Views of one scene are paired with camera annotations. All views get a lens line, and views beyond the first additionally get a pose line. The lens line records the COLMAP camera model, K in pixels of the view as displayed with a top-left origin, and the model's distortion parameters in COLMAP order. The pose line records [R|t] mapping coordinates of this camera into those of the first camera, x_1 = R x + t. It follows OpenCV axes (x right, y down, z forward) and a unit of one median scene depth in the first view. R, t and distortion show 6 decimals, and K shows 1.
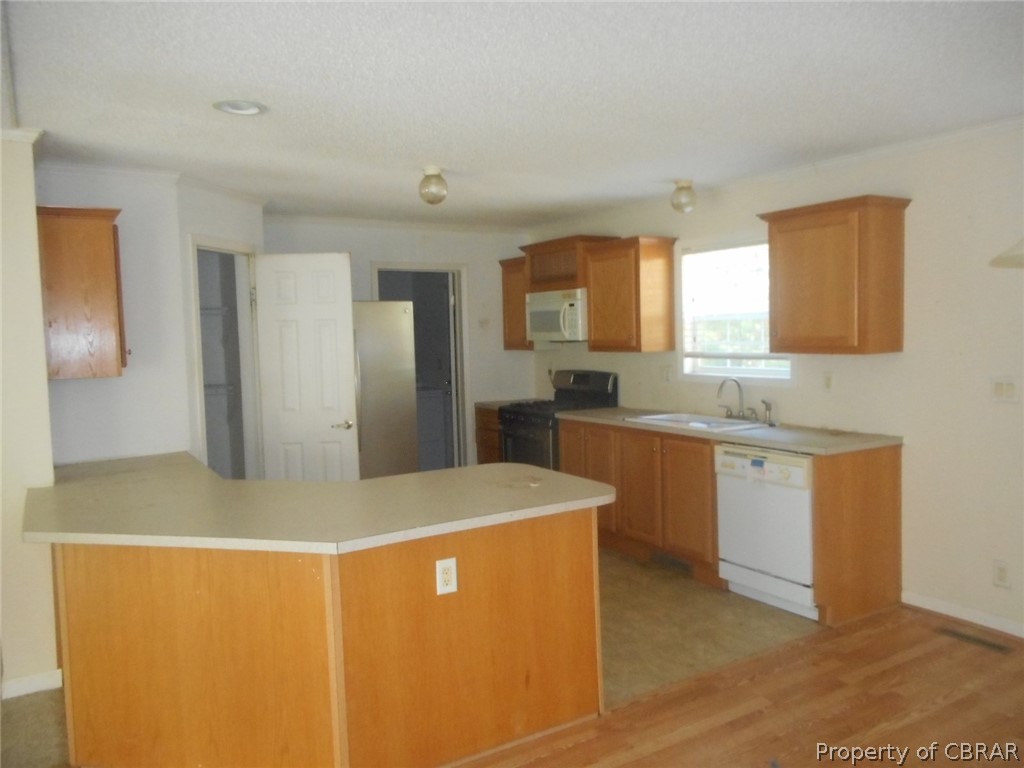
lens RADIAL K [[783.5, 0, 511.9], [0, 783.5, 381.8], [0, 0, 1]] dist [-0.010734, -0.003172]
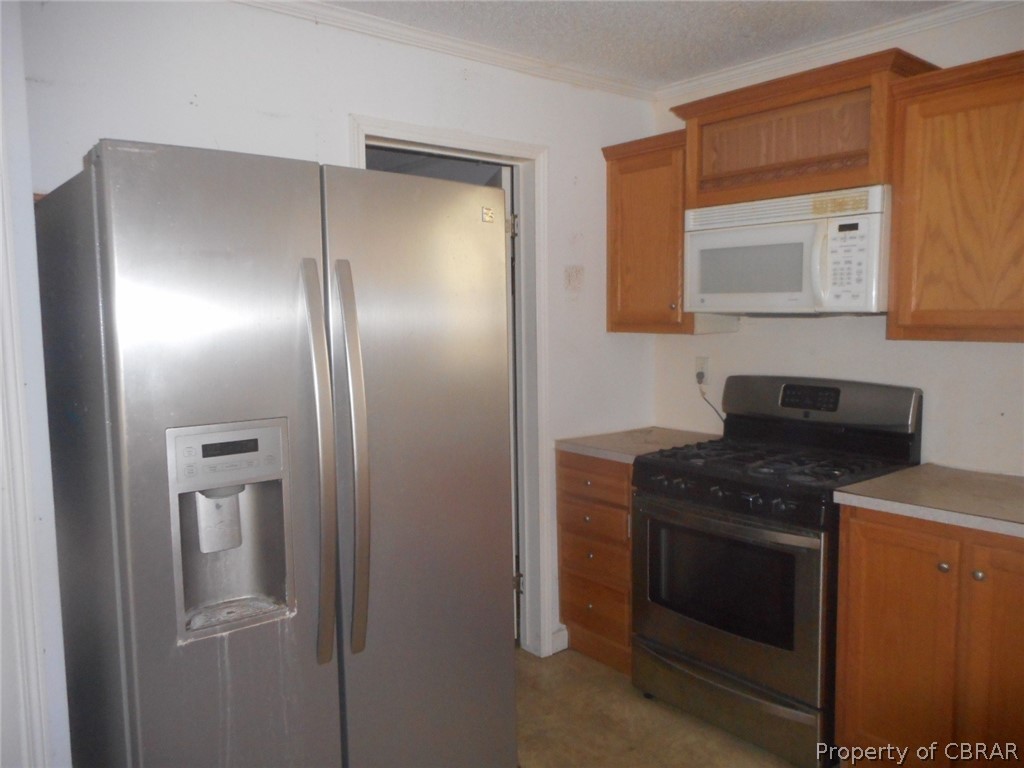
lens RADIAL K [[783.5, 0, 512.7], [0, 783.5, 388.0], [0, 0, 1]] dist [-0.010734, -0.003172]
pose [[0.991151, 0.005722, 0.132619, -0.145437], [-0.009680, 0.999526, 0.029222, -0.020717], [-0.132389, -0.030247, 0.990736, 0.558993]]
